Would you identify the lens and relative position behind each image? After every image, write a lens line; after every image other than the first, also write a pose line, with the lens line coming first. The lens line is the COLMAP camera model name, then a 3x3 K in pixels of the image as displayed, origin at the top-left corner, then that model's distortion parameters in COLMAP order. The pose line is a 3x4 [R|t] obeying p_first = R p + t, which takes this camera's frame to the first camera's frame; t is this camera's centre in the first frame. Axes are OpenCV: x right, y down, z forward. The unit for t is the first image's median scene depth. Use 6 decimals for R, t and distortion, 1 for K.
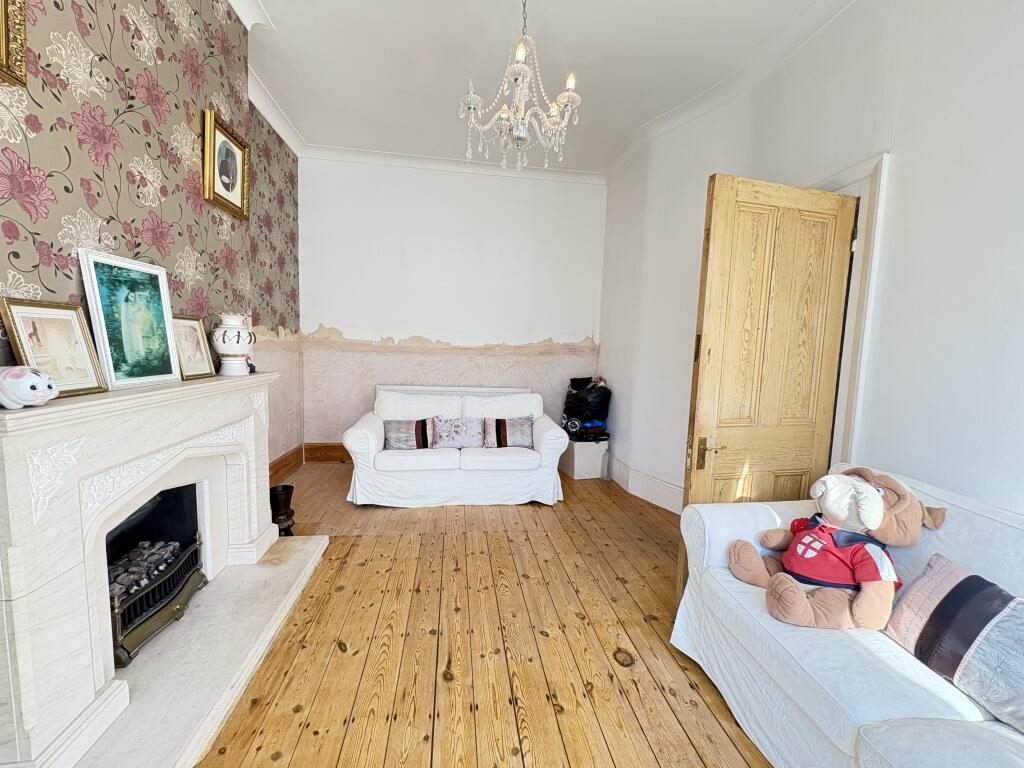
lens RADIAL K [[405.4, 0, 512.0], [0, 405.4, 384.0], [0, 0, 1]] dist [0.000203, -0.000096]
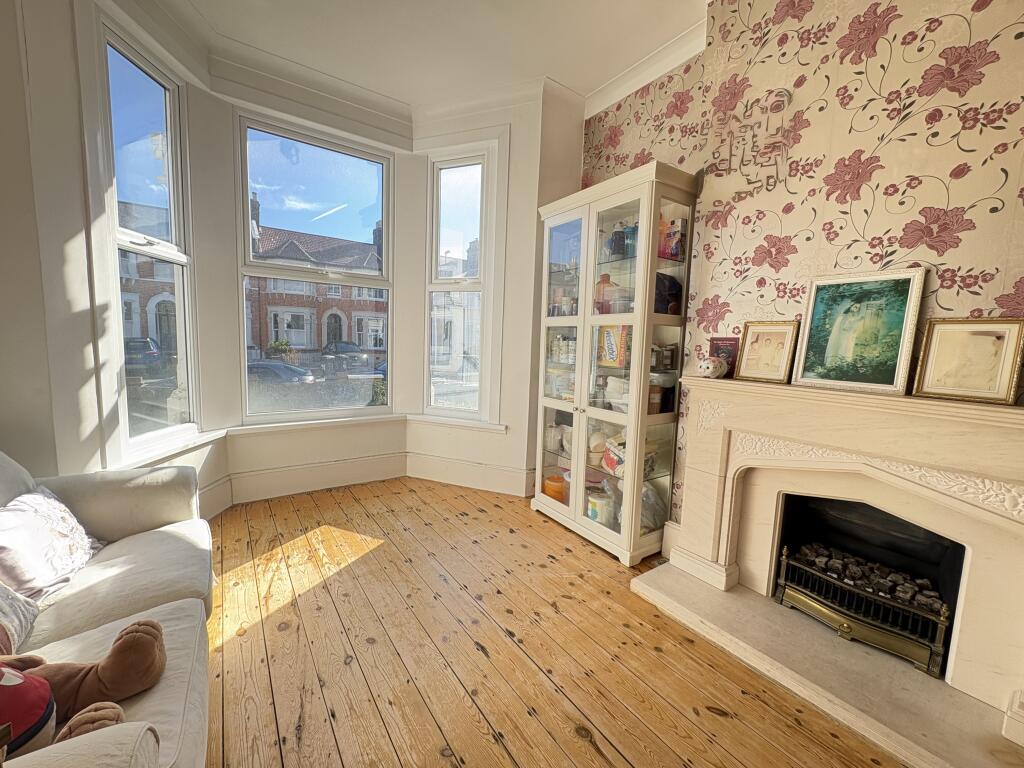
lens RADIAL K [[405.4, 0, 512.0], [0, 405.4, 384.0], [0, 0, 1]] dist [0.000203, -0.000096]
pose [[-0.885700, -0.014002, -0.464047, 0.379073], [-0.107957, 0.978357, 0.176532, -0.107235], [0.451532, 0.206451, -0.868042, 1.565725]]
